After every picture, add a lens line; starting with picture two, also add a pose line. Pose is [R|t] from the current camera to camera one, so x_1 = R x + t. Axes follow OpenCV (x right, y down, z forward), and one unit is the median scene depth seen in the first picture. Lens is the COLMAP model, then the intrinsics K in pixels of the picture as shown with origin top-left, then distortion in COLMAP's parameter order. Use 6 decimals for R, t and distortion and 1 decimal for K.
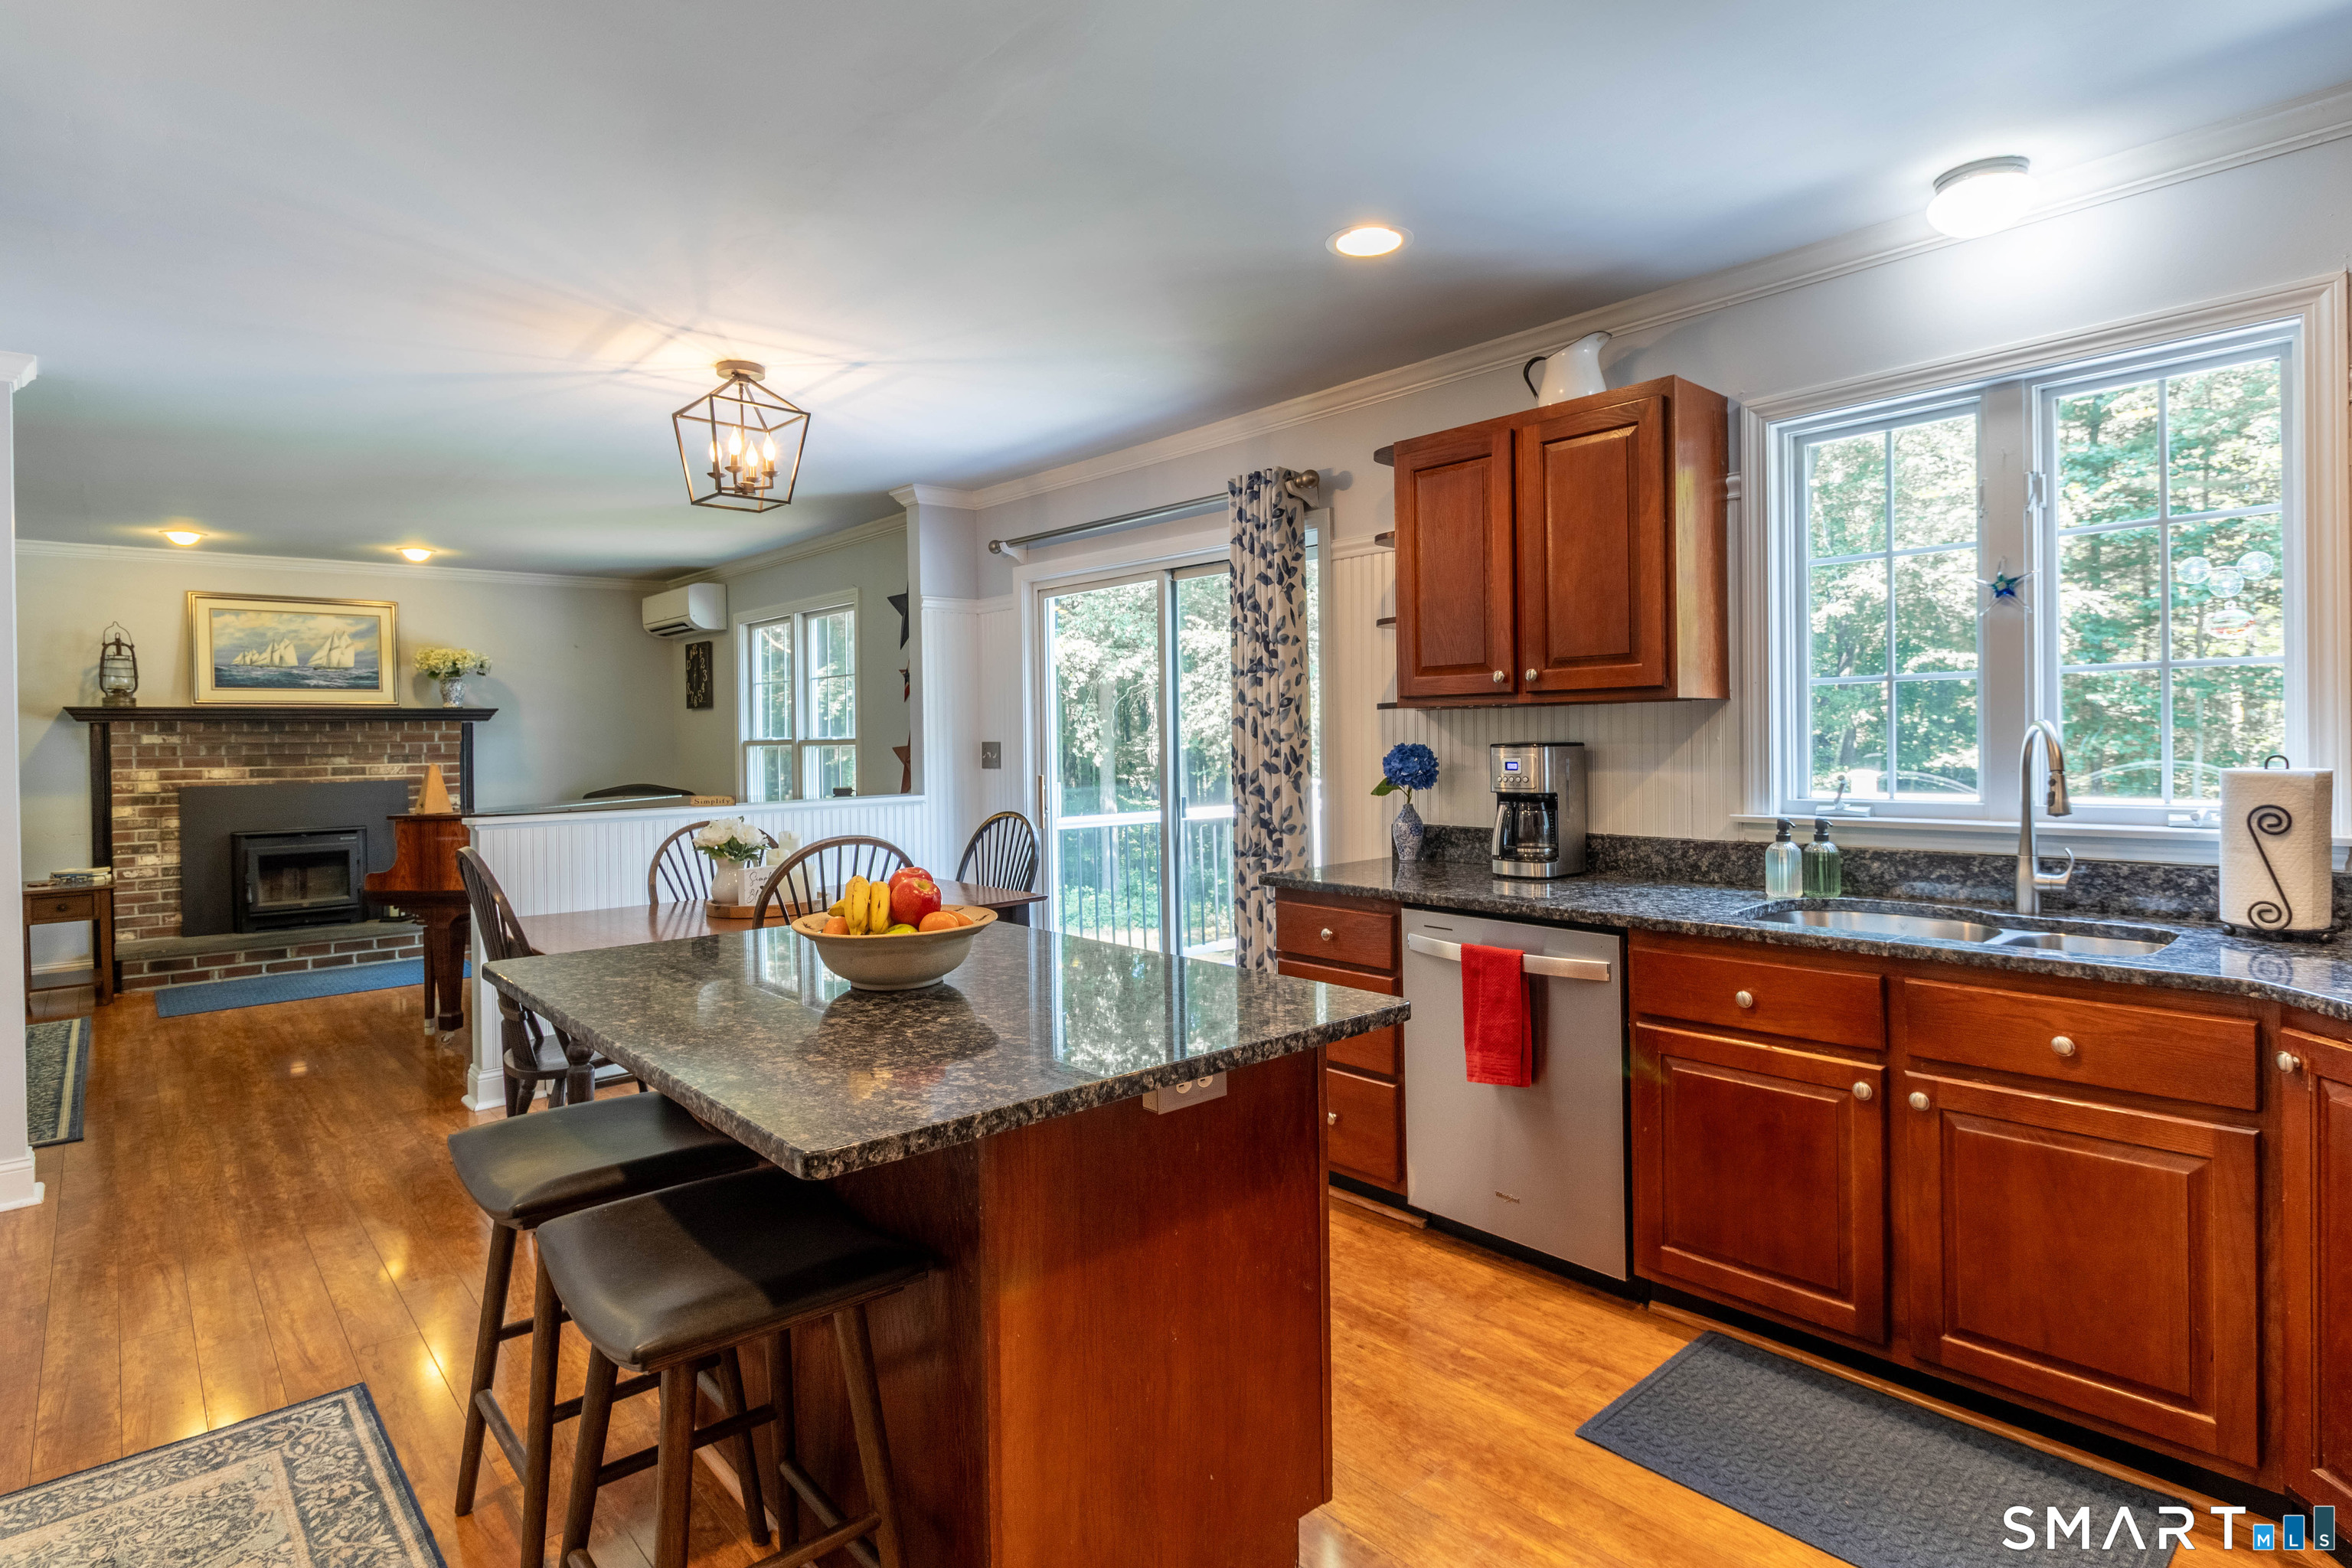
lens RADIAL K [[1226.5, 0, 1174.5], [0, 1226.5, 743.3], [0, 0, 1]] dist [0.003080, -0.000022]
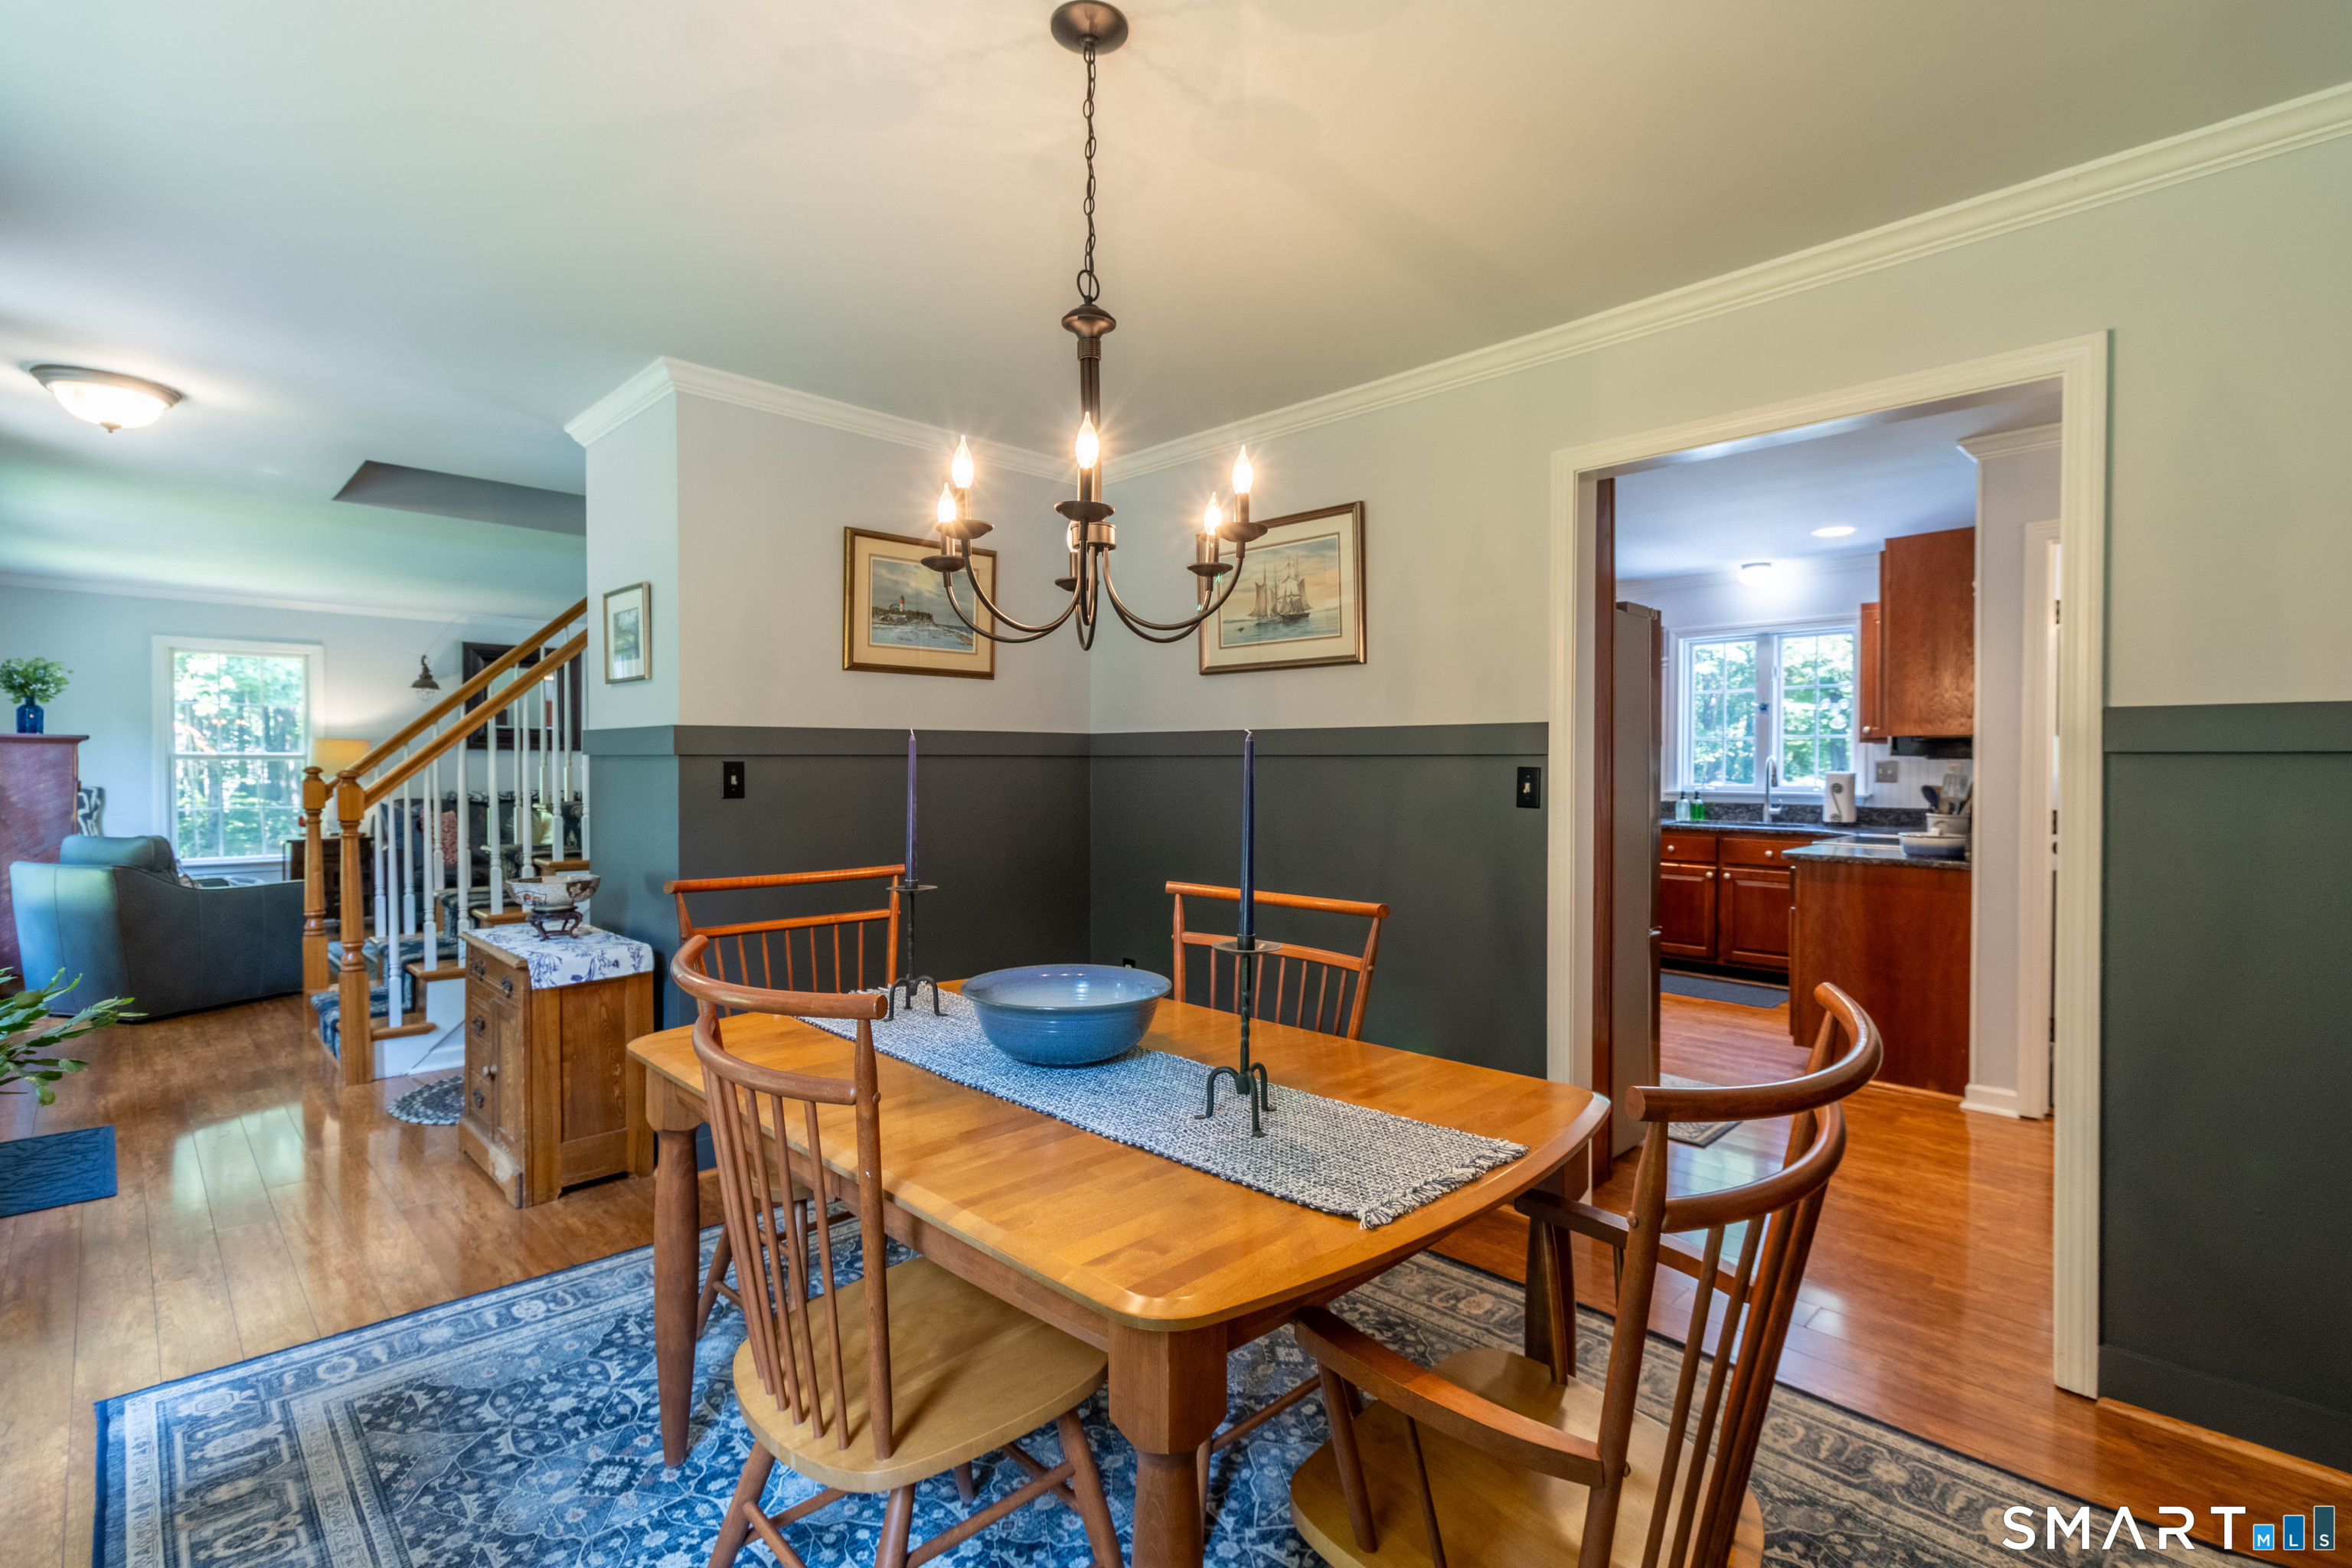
lens RADIAL K [[1118.8, 0, 1169.2], [0, 1118.8, 779.1], [0, 0, 1]] dist [0.003116, -0.000115]
pose [[0.998608, 0.012805, 0.051169, -0.900059], [-0.013552, 0.999806, 0.014286, 0.019512], [-0.050976, -0.014960, 0.998588, -1.659106]]
